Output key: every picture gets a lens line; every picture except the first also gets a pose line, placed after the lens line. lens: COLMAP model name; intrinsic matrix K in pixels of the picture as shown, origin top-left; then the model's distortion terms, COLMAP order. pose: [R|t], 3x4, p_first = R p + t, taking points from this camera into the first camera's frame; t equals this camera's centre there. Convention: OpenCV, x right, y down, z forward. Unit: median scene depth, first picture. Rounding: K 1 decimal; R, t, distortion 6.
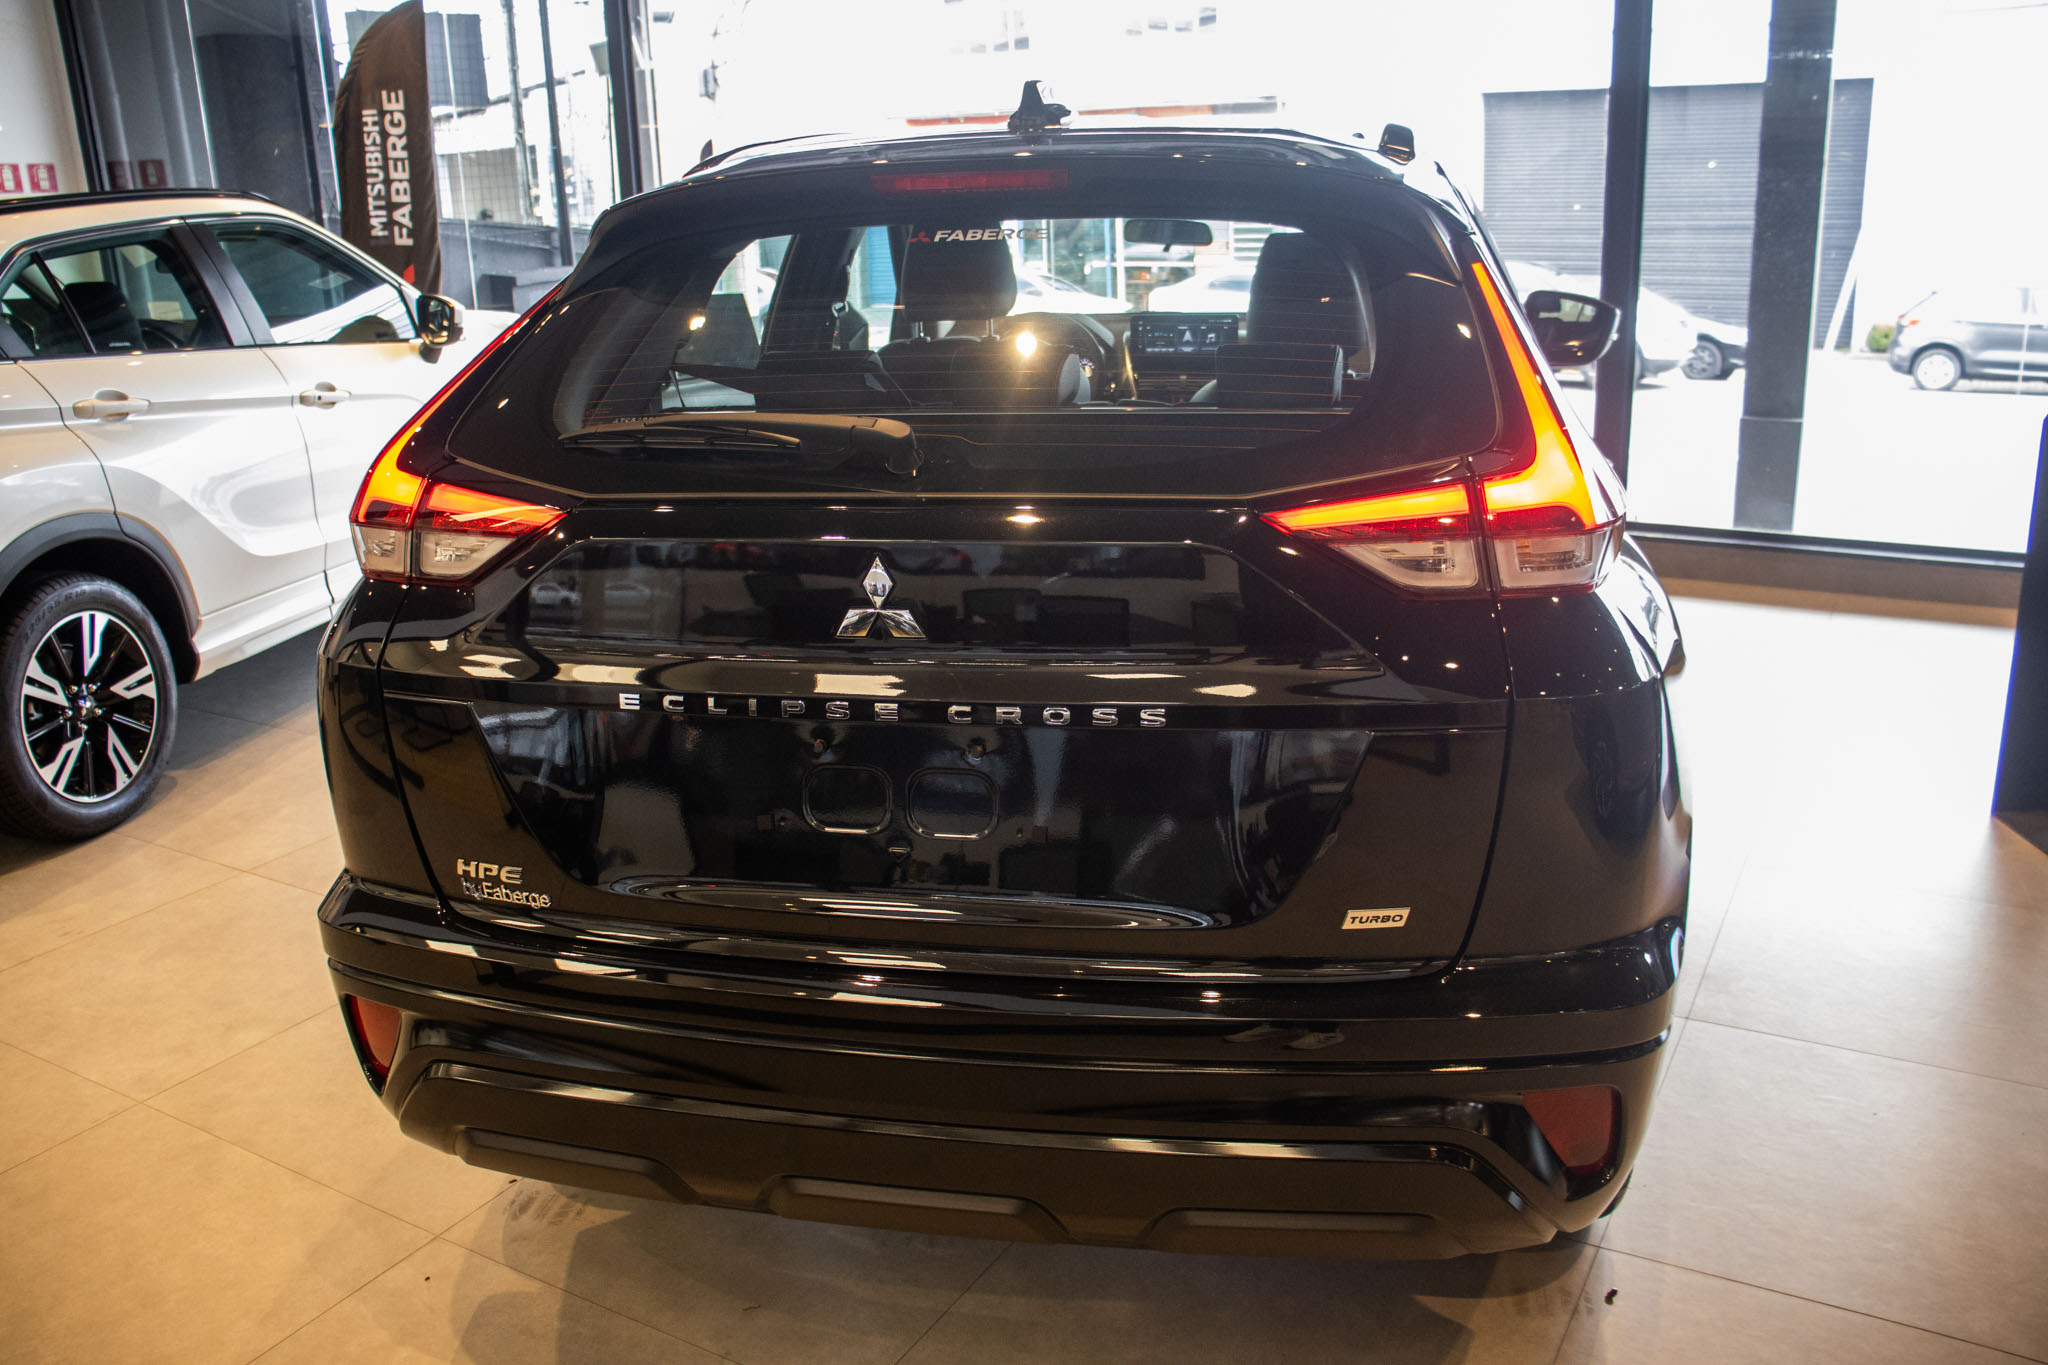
lens RADIAL K [[1761.9, 0, 1024.0], [0, 1761.9, 682.5], [0, 0, 1]] dist [-0.098868, 0.007454]
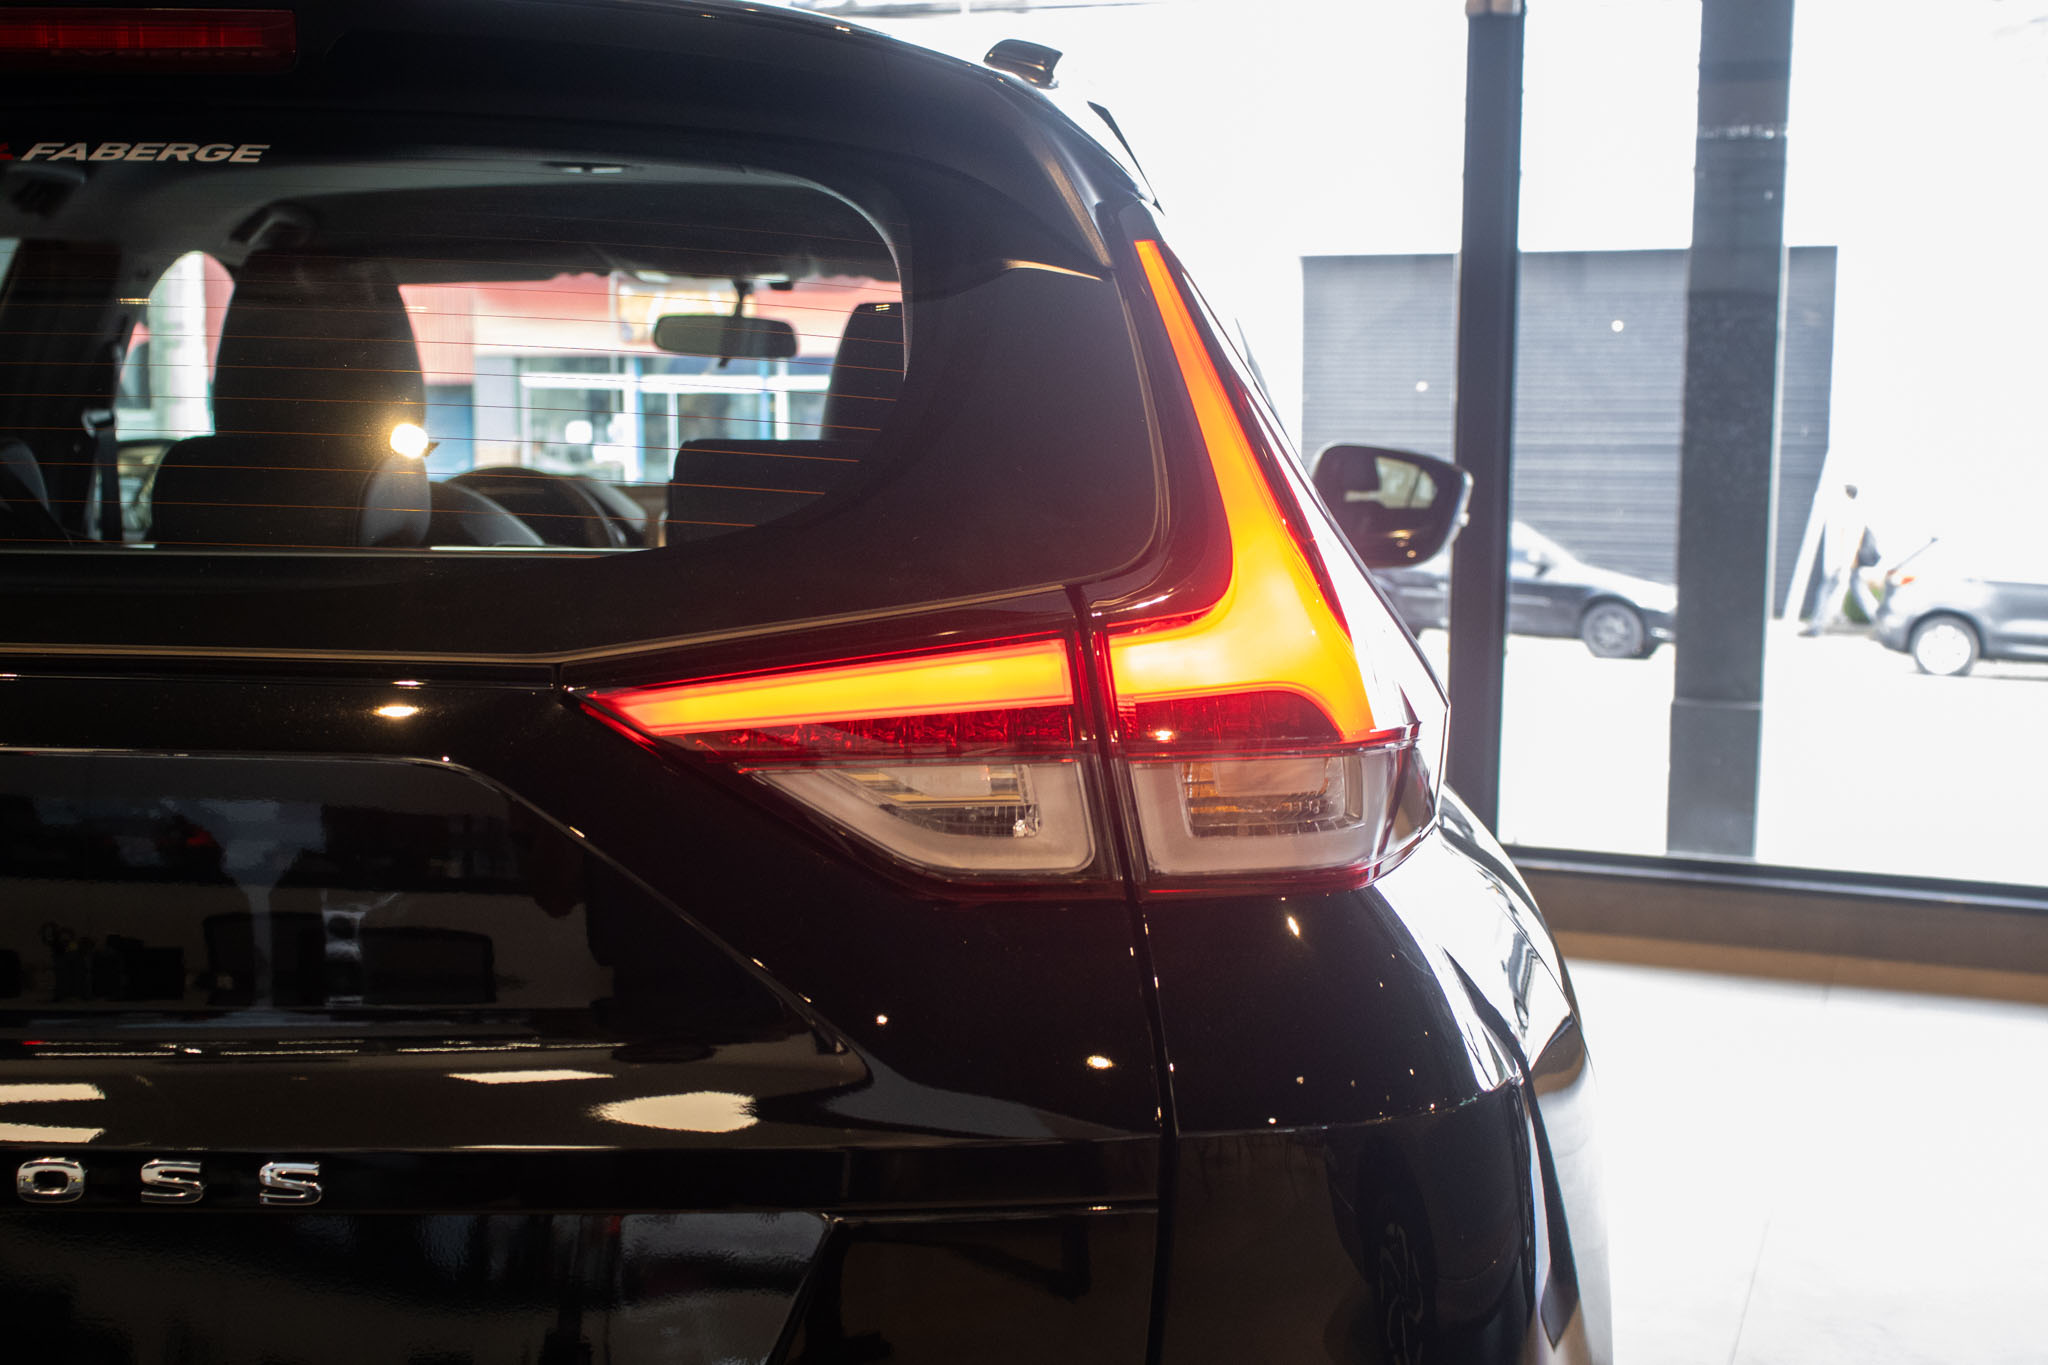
lens RADIAL K [[2576.5, 0, 1024.0], [0, 2576.5, 682.5], [0, 0, 1]] dist [-0.143863, 0.456532]
pose [[0.989813, 0.019978, 0.140962, 0.053855], [0.003377, 0.986532, -0.163533, 0.001030], [-0.142331, 0.162343, 0.976415, 0.133738]]
